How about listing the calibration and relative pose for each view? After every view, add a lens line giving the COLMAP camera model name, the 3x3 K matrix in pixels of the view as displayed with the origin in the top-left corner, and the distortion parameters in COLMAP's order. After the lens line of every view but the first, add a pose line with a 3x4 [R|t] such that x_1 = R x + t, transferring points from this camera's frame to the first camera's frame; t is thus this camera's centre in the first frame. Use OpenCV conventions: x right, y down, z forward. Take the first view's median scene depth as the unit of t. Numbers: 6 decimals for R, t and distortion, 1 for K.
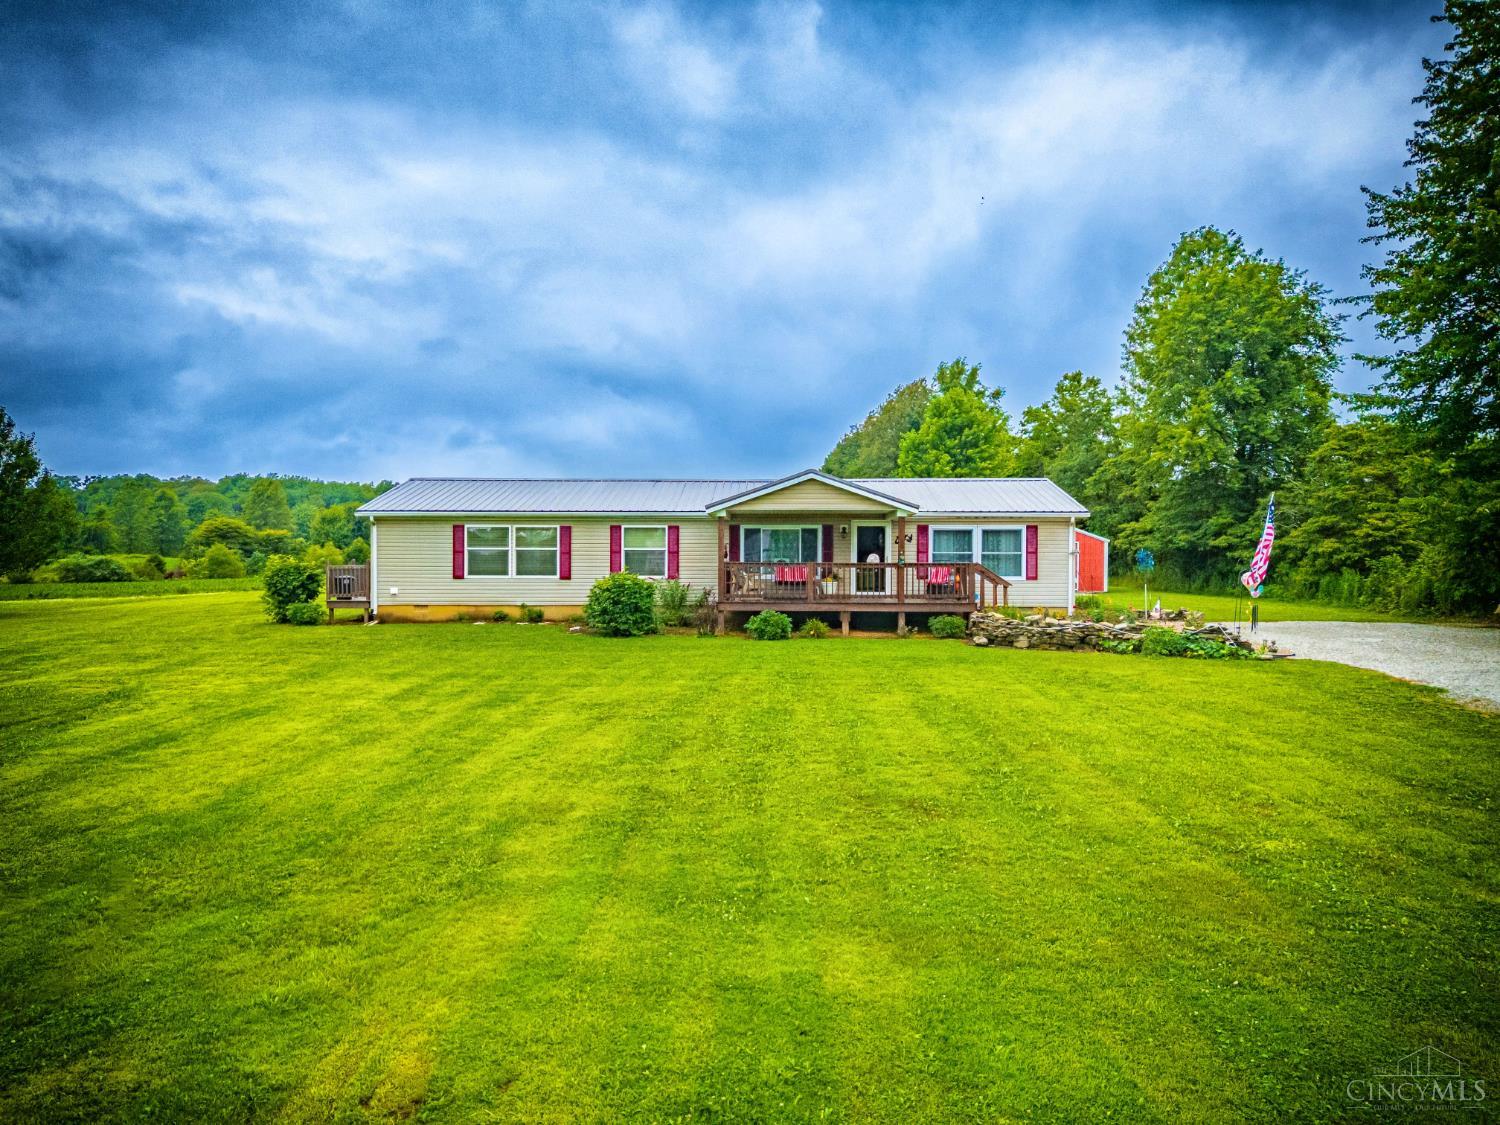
lens RADIAL K [[1037.9, 0, 755.4], [0, 1037.9, 559.3], [0, 0, 1]] dist [0.025726, -0.004690]
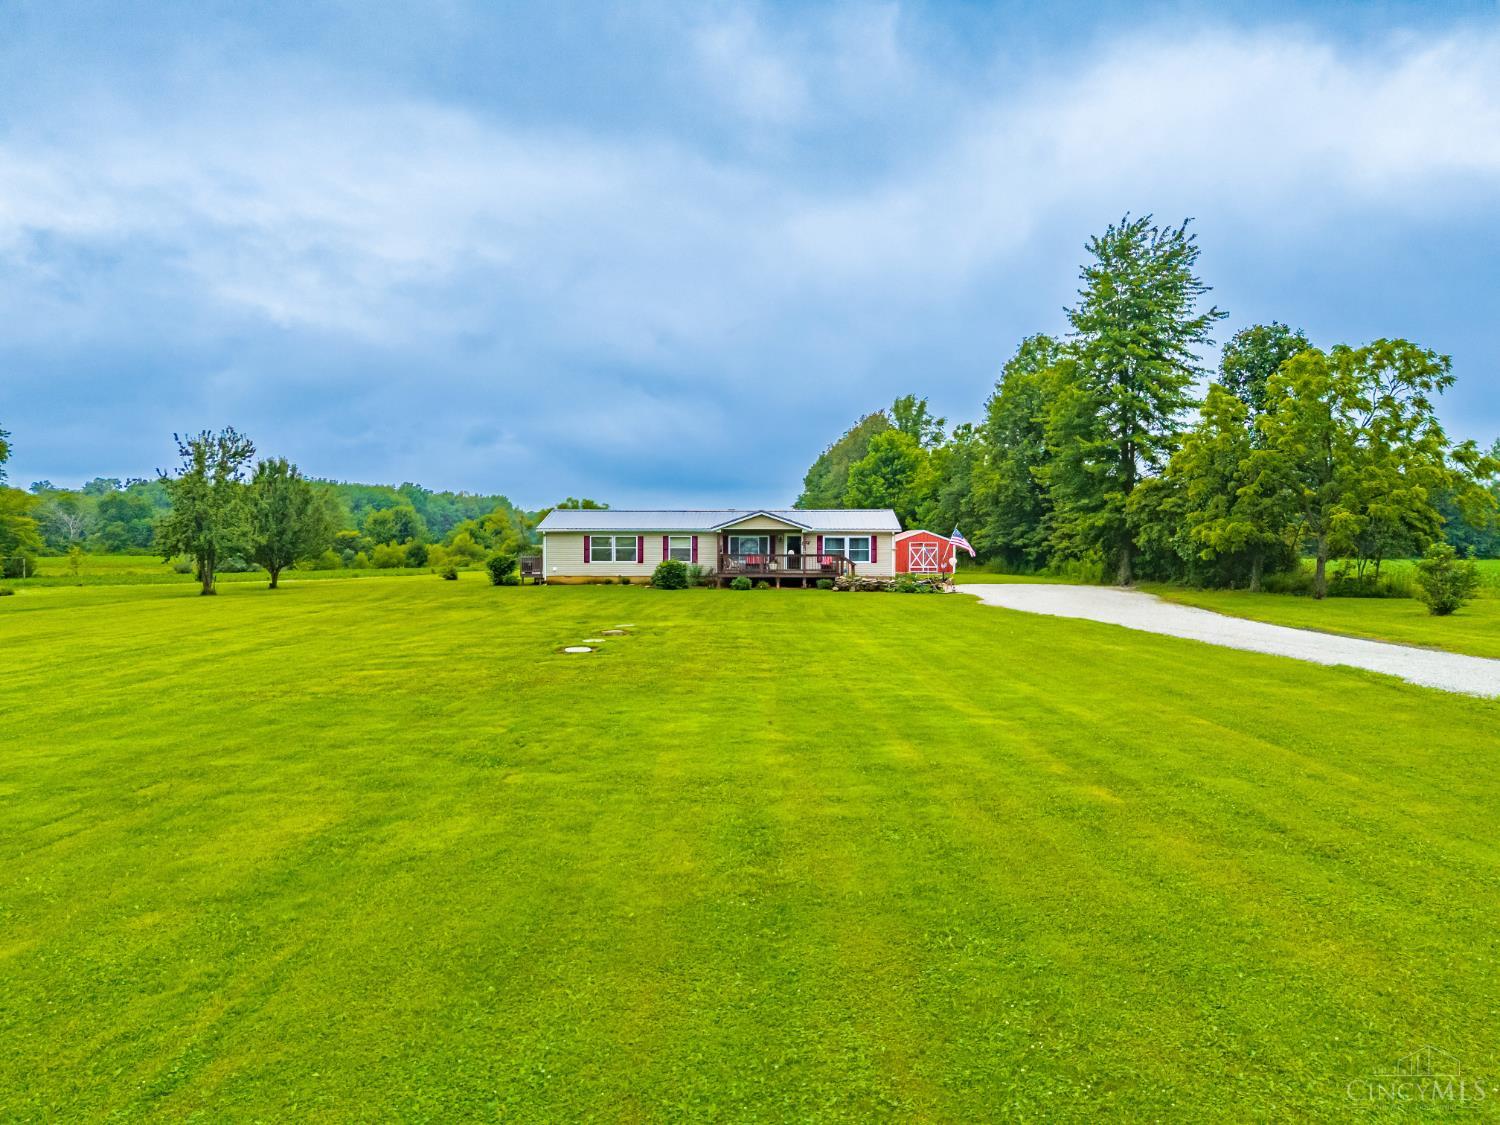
lens RADIAL K [[1086.0, 0, 746.1], [0, 1086.0, 557.0], [0, 0, 1]] dist [-0.002259, -0.000308]
pose [[0.999940, -0.001457, -0.010900, 0.041811], [0.001463, 0.999999, 0.000562, 0.006848], [0.010899, -0.000578, 0.999940, -1.077973]]
